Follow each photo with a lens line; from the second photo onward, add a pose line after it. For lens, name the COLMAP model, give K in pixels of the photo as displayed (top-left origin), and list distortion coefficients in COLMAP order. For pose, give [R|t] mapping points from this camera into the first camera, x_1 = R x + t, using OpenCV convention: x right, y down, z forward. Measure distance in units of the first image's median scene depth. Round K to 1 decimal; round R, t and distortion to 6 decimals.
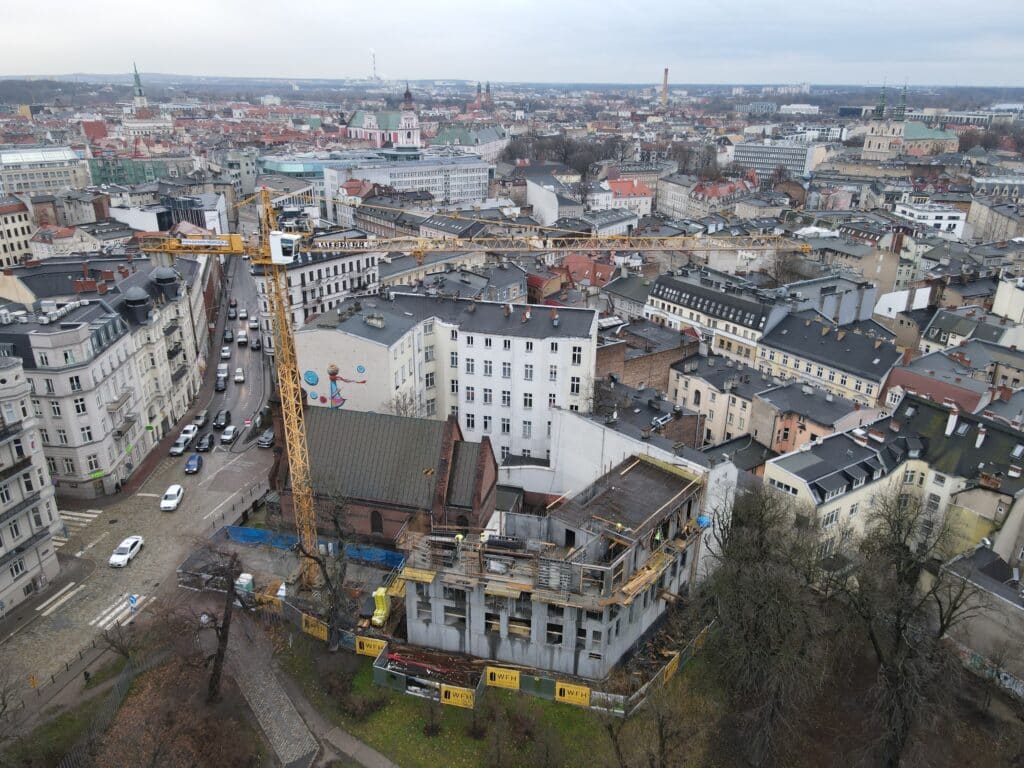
lens RADIAL K [[758.0, 0, 512.0], [0, 758.0, 384.0], [0, 0, 1]] dist [0.000158, 0.047387]
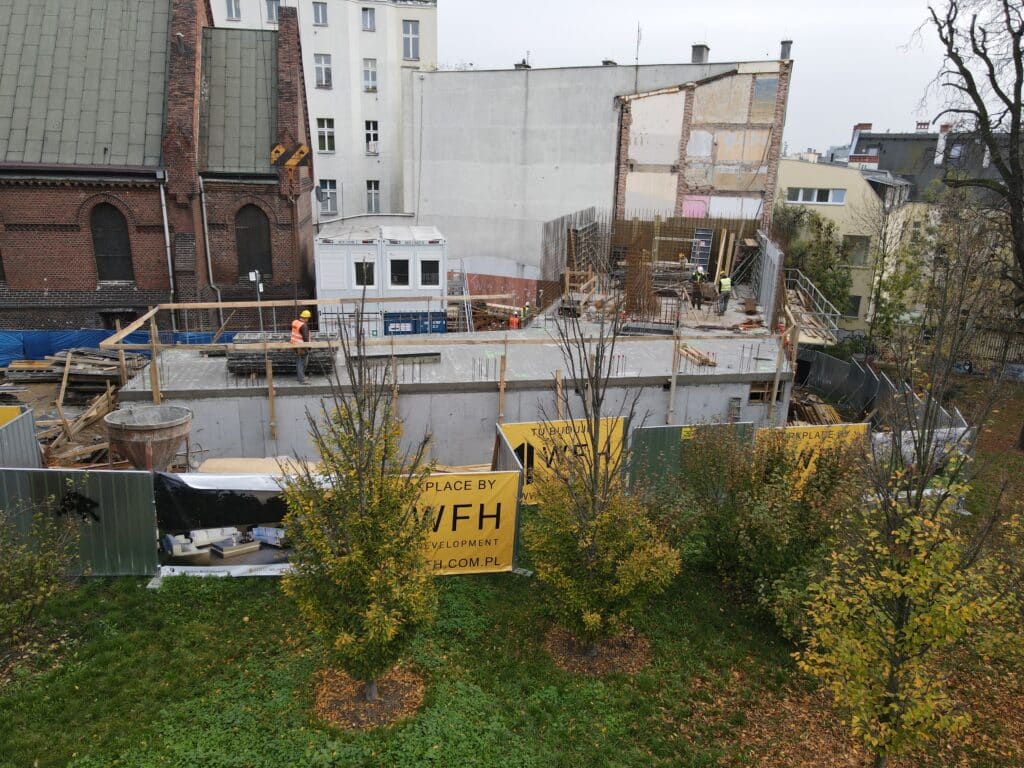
lens RADIAL K [[758.3, 0, 512.2], [0, 758.3, 376.9], [0, 0, 1]] dist [0.000561, 0.061827]
pose [[0.917083, -0.105199, 0.384566, -0.054320], [0.142666, 0.987282, -0.070147, 0.163641], [-0.372296, 0.119195, 0.920428, 0.332490]]
